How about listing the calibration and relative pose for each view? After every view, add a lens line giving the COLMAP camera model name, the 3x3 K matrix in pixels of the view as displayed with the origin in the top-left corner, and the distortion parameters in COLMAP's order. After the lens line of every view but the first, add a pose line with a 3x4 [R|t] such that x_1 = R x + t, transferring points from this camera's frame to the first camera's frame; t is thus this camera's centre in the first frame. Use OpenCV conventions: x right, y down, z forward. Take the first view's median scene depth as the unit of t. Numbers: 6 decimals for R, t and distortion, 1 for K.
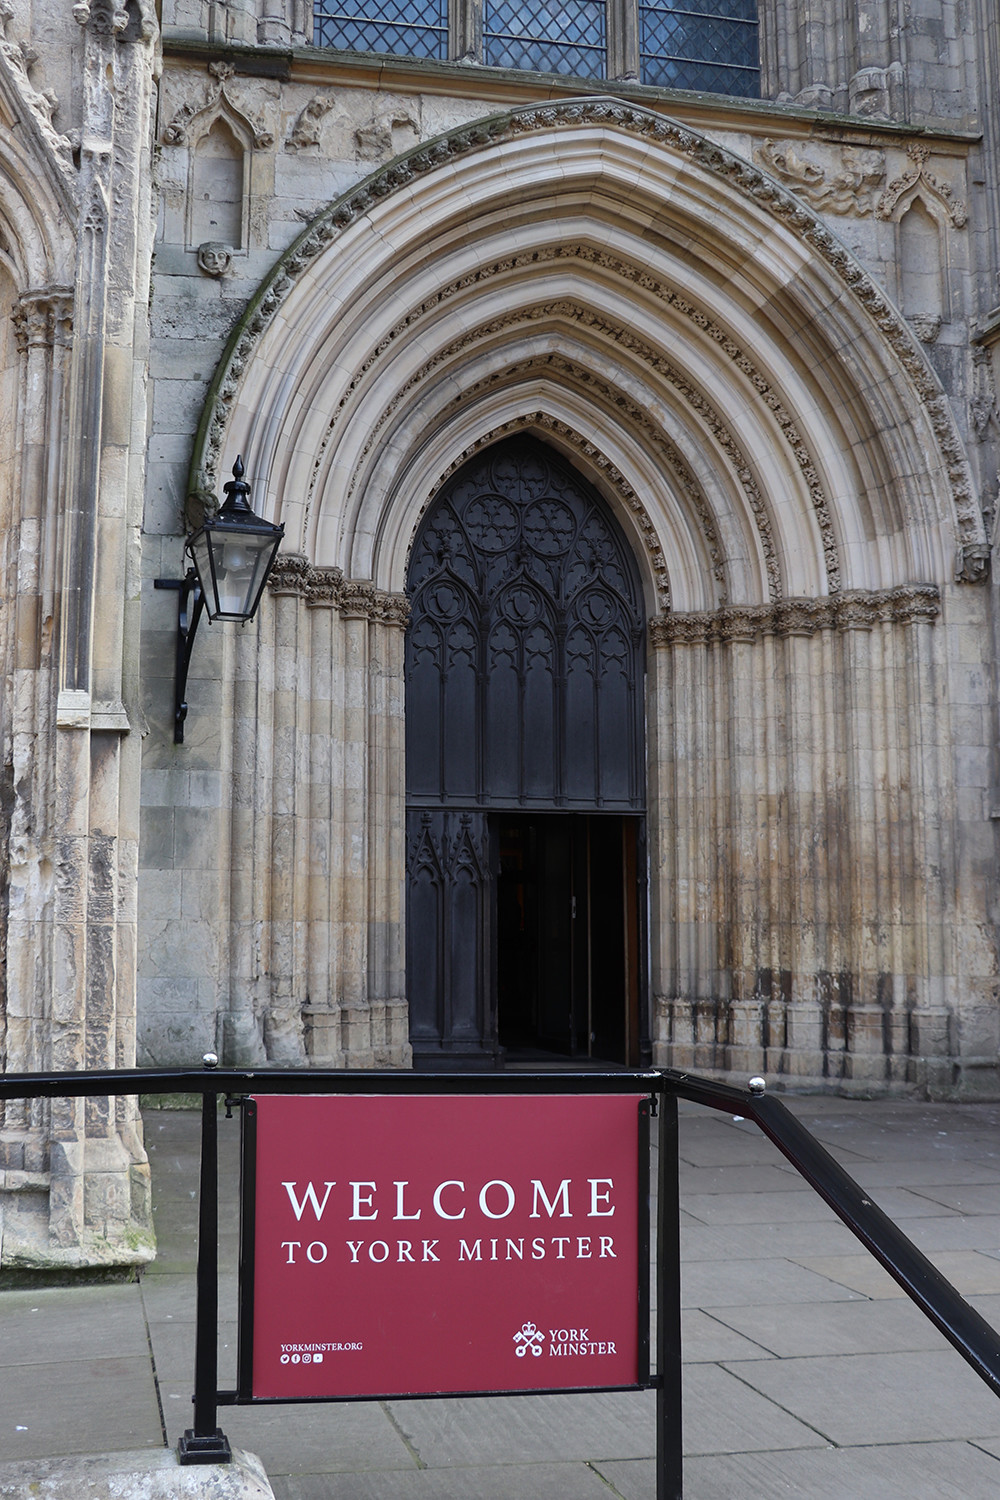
lens RADIAL K [[1348.4, 0, 498.2], [0, 1348.4, 799.1], [0, 0, 1]] dist [-0.122522, 0.070997]
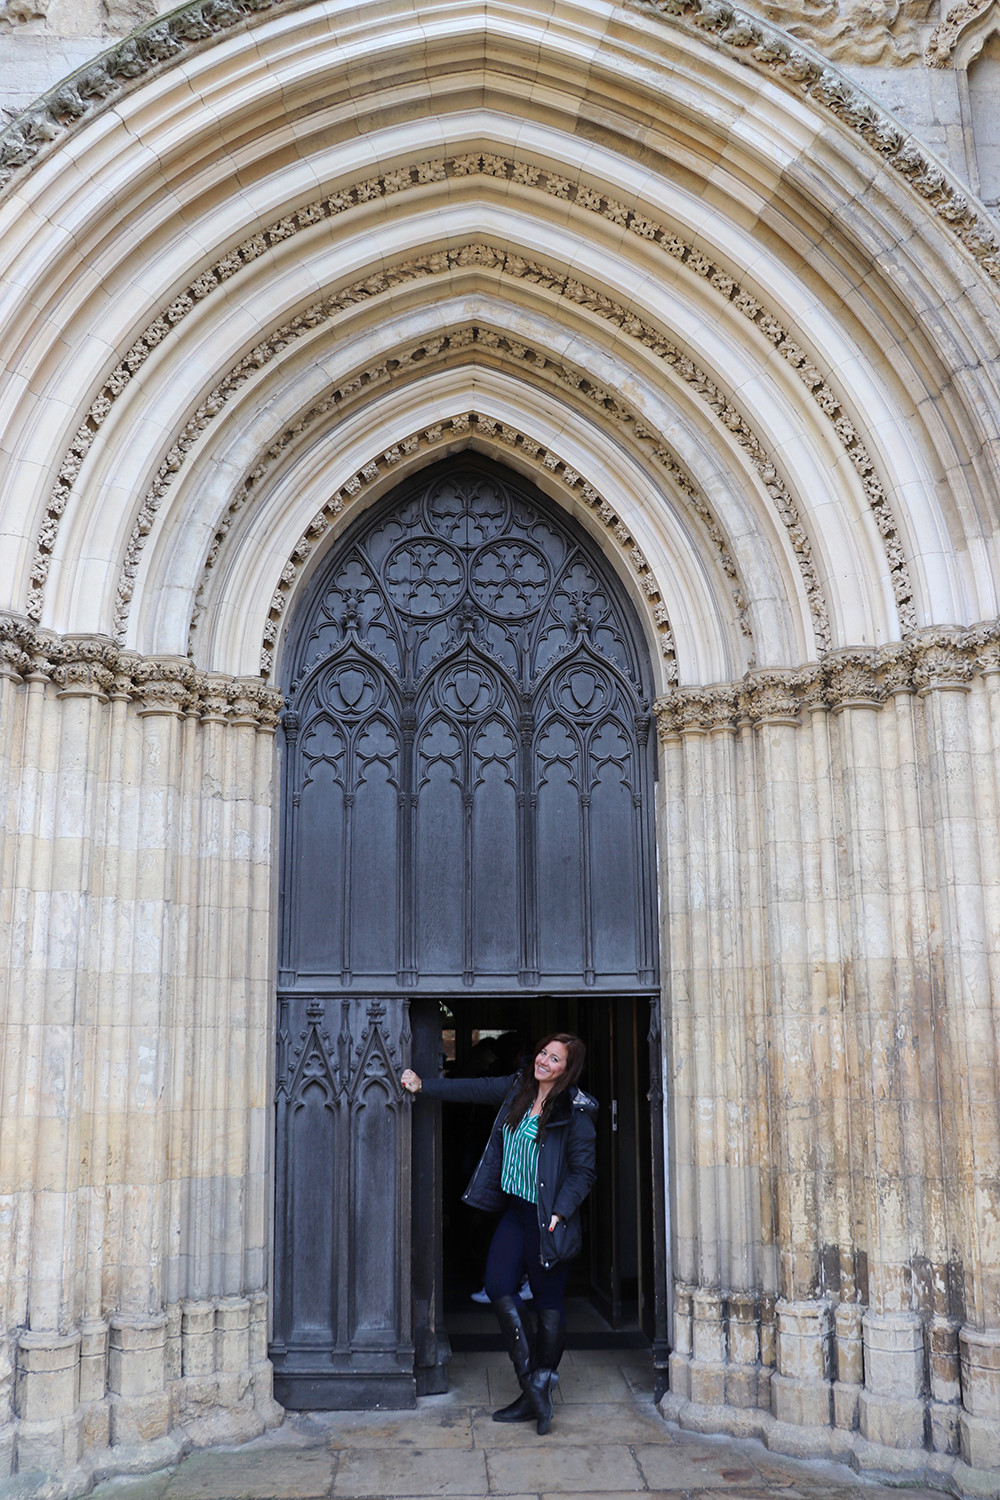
lens RADIAL K [[1392.2, 0, 500.0], [0, 1392.2, 750.0], [0, 0, 1]] dist [-0.209743, 0.238449]
pose [[0.988340, -0.046264, -0.145065, 0.151449], [0.026293, 0.990267, -0.136676, -0.018588], [0.149977, 0.131268, 0.979937, 0.346190]]
